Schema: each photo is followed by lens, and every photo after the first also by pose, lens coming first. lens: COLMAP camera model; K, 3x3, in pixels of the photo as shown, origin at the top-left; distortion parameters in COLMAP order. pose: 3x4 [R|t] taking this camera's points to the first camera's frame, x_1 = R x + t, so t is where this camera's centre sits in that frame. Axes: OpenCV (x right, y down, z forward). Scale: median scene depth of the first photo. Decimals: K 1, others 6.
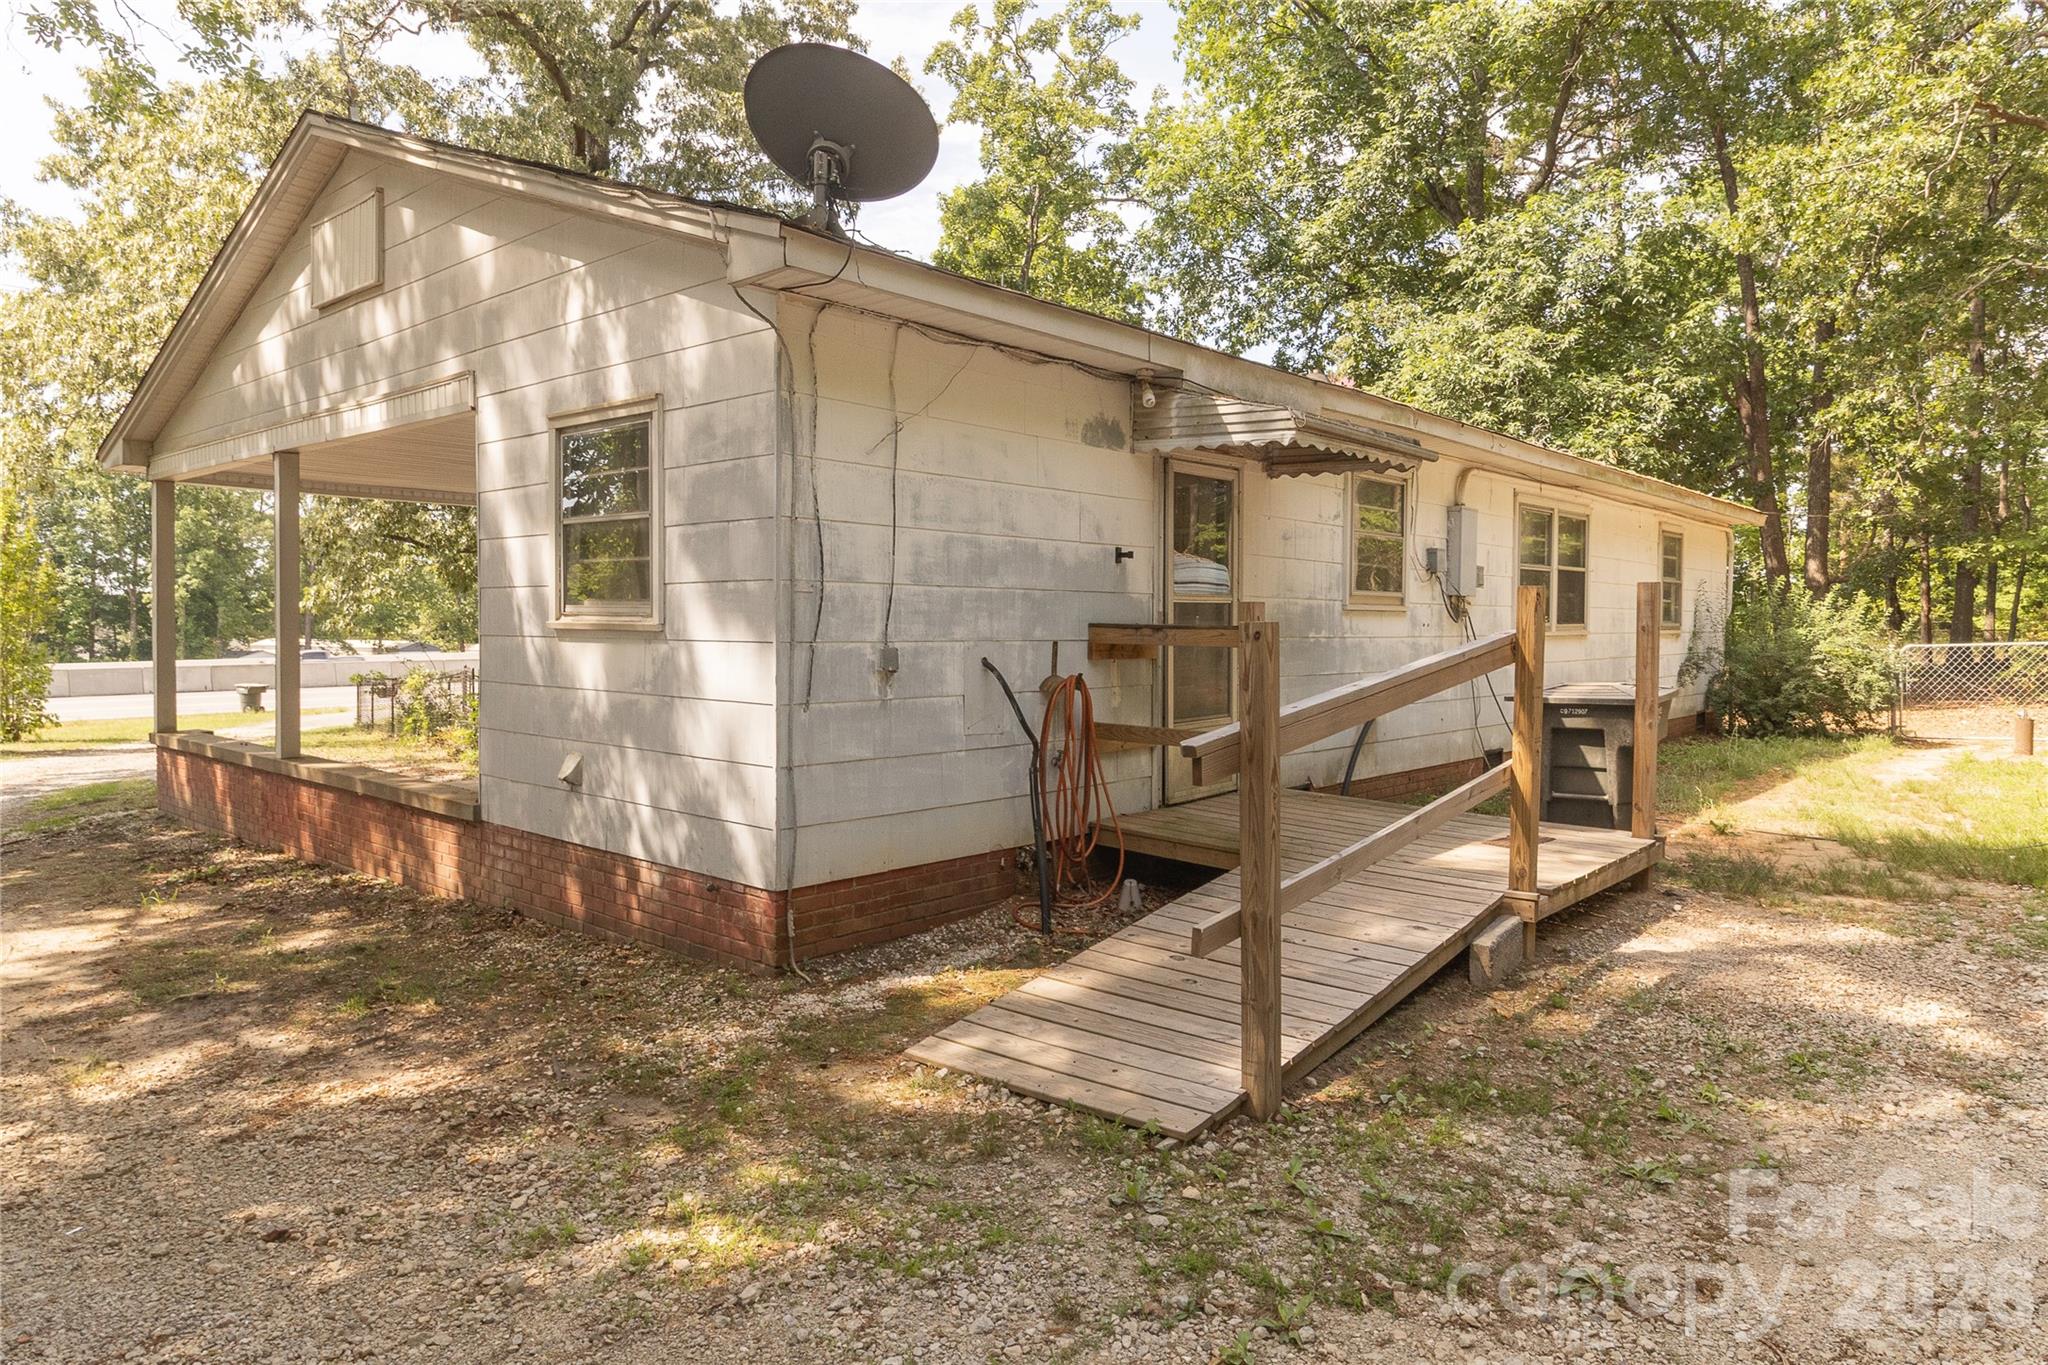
lens RADIAL K [[1226.4, 0, 1026.2], [0, 1226.4, 675.8], [0, 0, 1]] dist [0.000350, 0.002231]
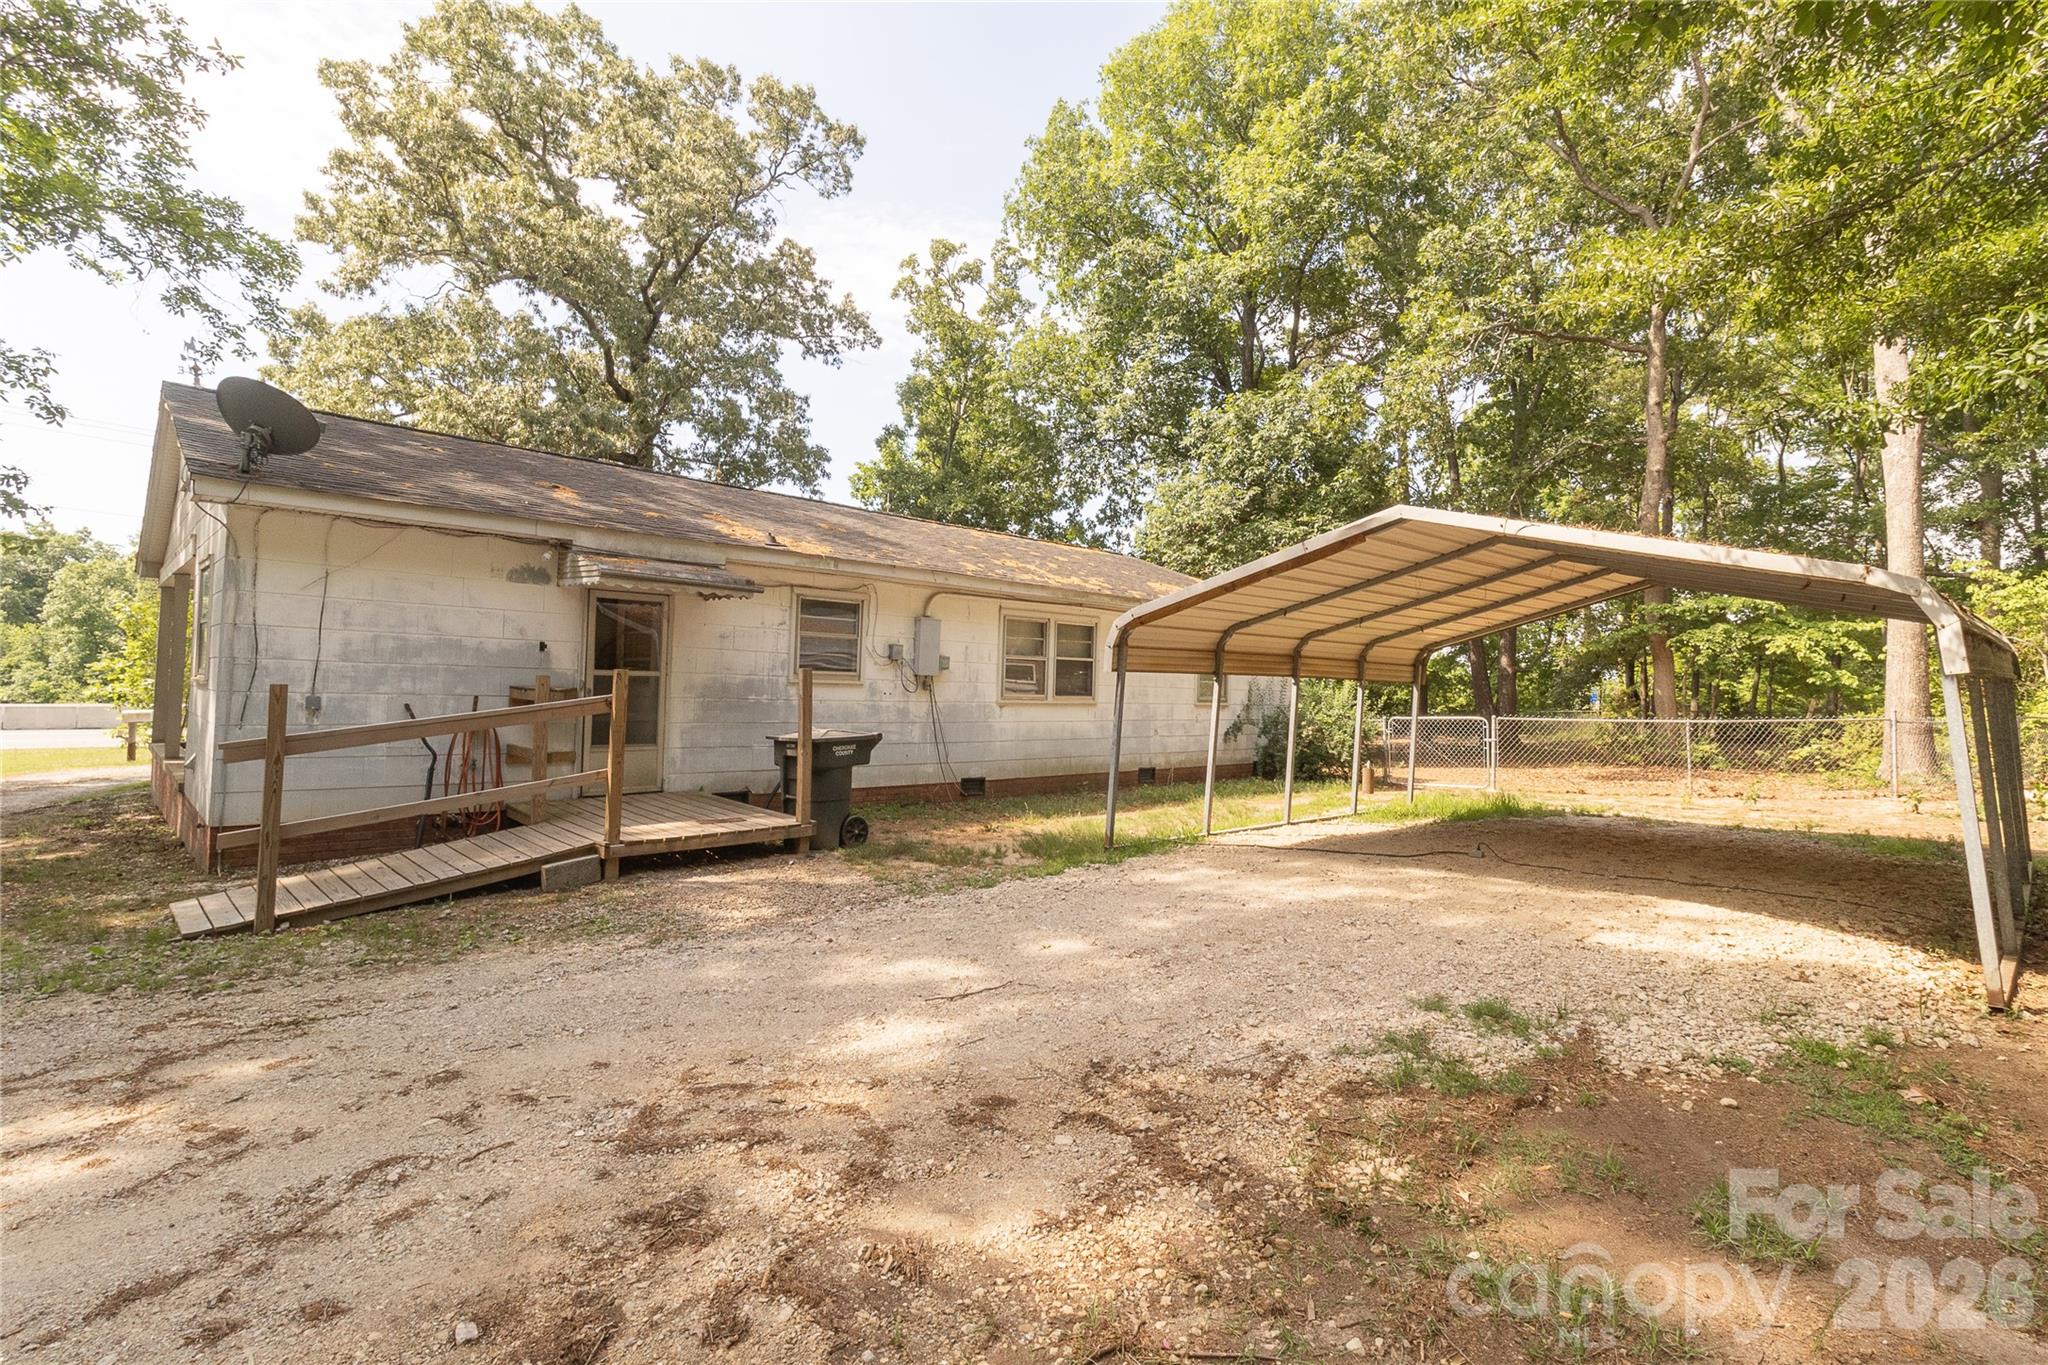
lens RADIAL K [[946.0, 0, 1020.8], [0, 946.0, 677.0], [0, 0, 1]] dist [-0.000822, 0.000349]
pose [[0.997038, 0.021029, -0.073980, 0.574548], [-0.025253, 0.998076, -0.056631, 0.000563], [0.072646, 0.058332, 0.995650, -0.170430]]
